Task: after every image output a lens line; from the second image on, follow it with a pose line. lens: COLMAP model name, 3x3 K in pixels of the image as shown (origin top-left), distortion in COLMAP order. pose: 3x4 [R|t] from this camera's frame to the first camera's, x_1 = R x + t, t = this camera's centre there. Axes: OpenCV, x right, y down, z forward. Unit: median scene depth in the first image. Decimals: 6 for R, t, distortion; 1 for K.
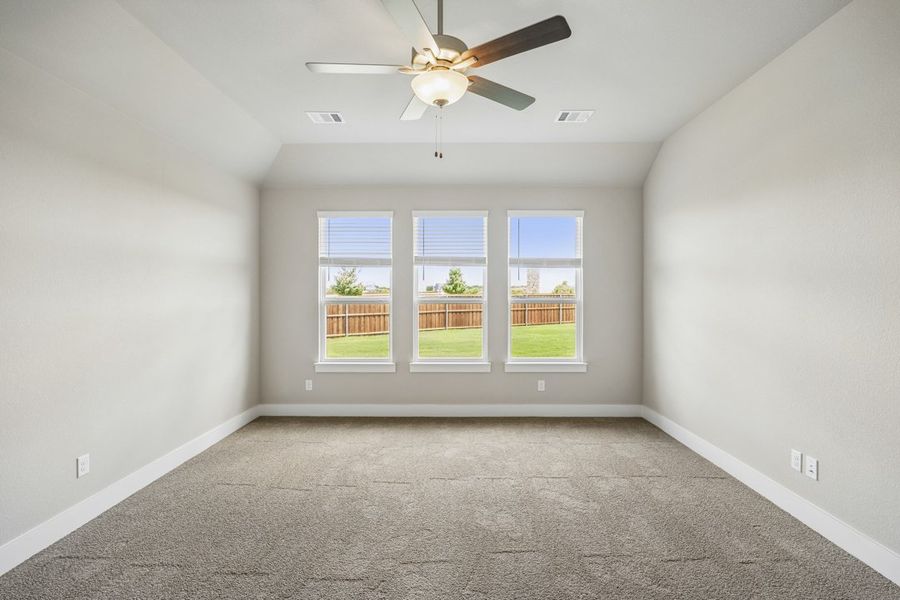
lens RADIAL K [[433.2, 0, 448.8], [0, 433.2, 297.6], [0, 0, 1]] dist [-0.013770, 0.001549]
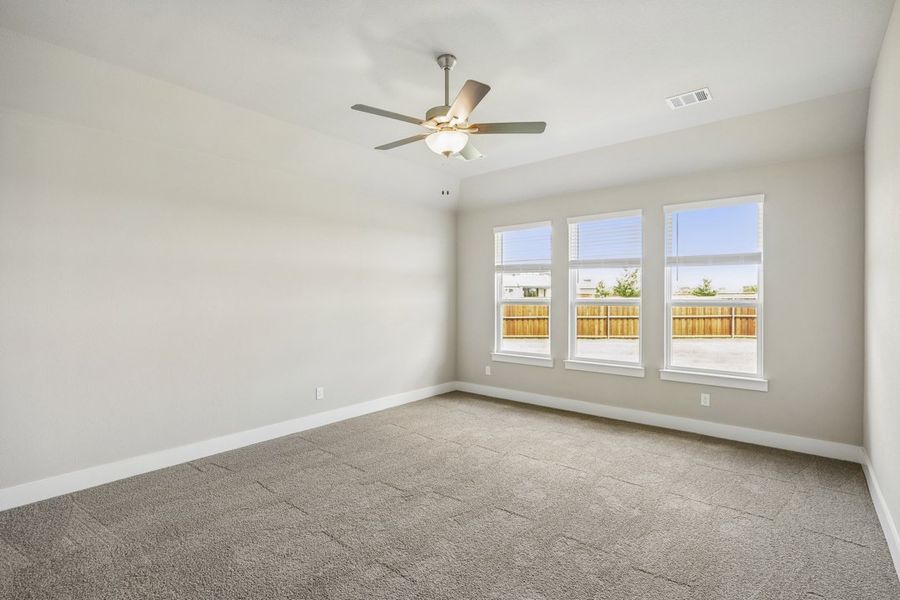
lens RADIAL K [[433.2, 0, 444.6], [0, 433.2, 299.4], [0, 0, 1]] dist [-0.013770, 0.001549]
pose [[0.762125, 0.004556, -0.647414, 0.377897], [-0.004977, 0.999987, 0.001178, 0.000643], [0.647410, 0.002325, 0.762138, -0.013214]]
